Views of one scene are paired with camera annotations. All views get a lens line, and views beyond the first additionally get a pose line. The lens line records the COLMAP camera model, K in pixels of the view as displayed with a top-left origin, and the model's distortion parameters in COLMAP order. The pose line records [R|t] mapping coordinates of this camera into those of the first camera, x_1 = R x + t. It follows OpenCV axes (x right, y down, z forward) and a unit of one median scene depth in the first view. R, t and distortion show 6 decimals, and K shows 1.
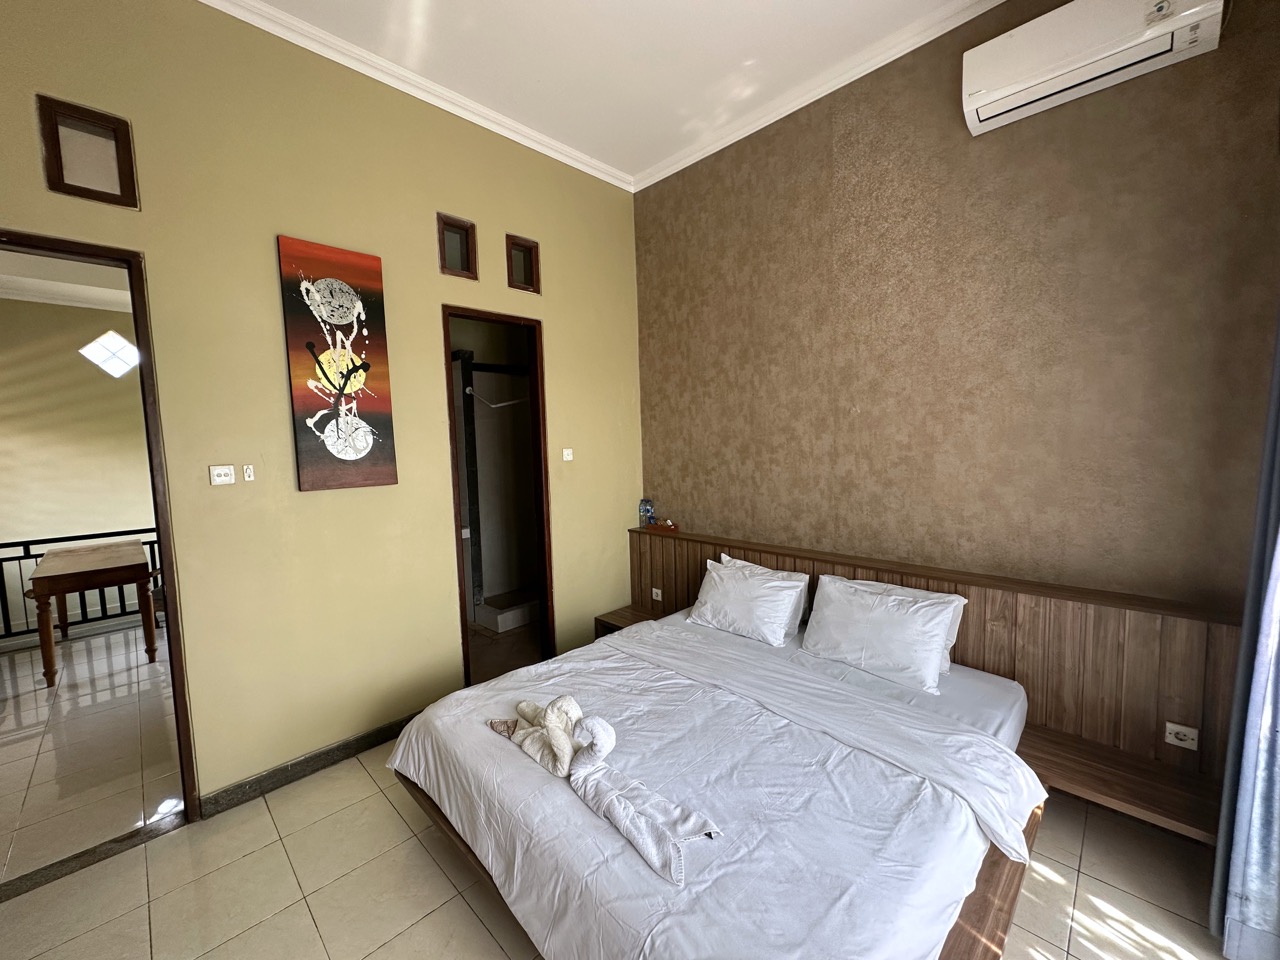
lens RADIAL K [[510.5, 0, 640.1], [0, 510.5, 479.3], [0, 0, 1]] dist [-0.001485, 0.001165]
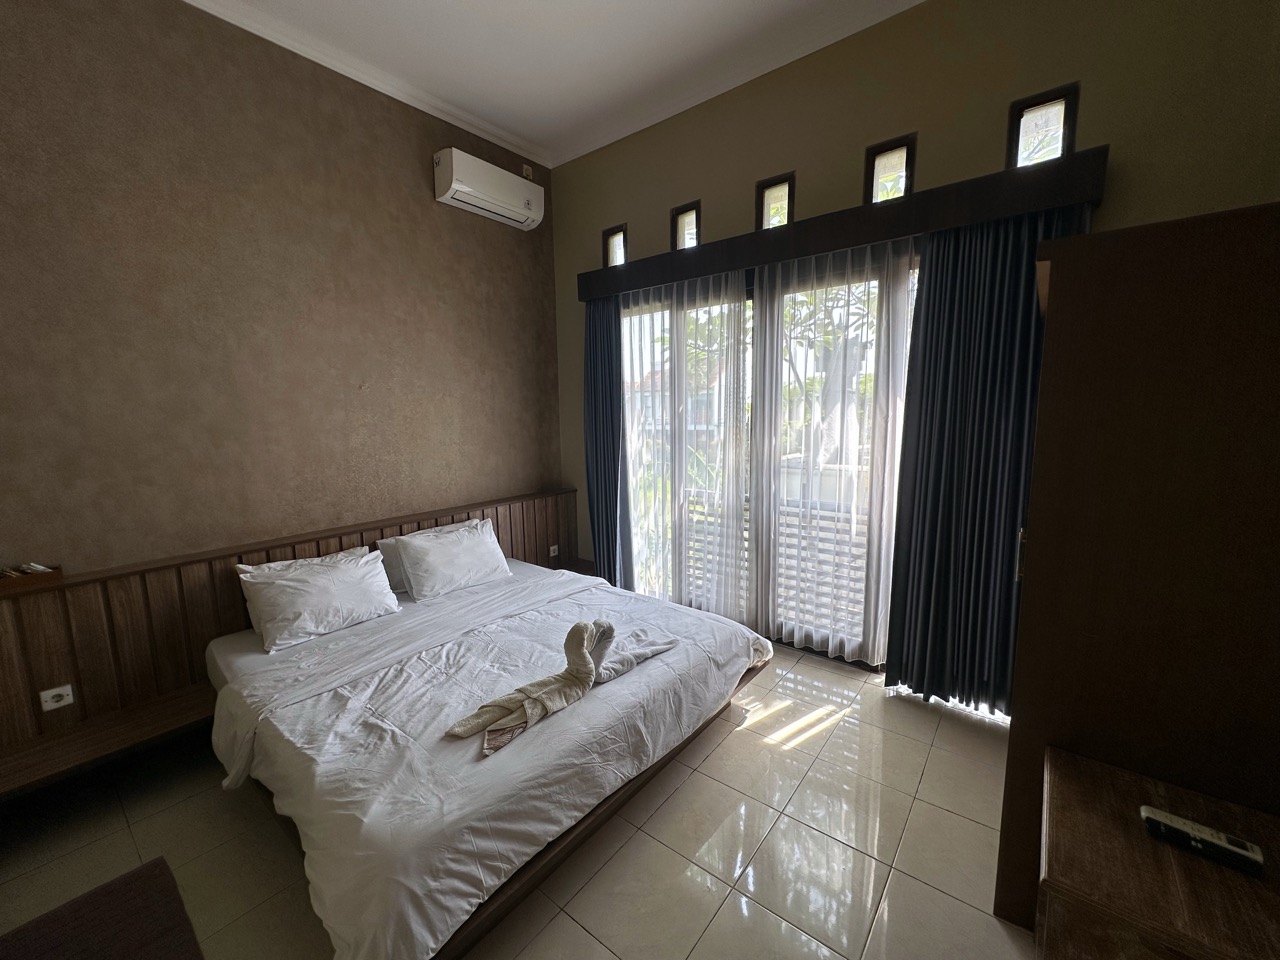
lens RADIAL K [[510.5, 0, 634.1], [0, 510.5, 481.6], [0, 0, 1]] dist [-0.001485, 0.001165]
pose [[-0.102350, -0.107760, 0.988895, -0.881624], [0.101652, 0.987778, 0.118159, -0.008354], [-0.989541, 0.112617, -0.090145, 0.663619]]
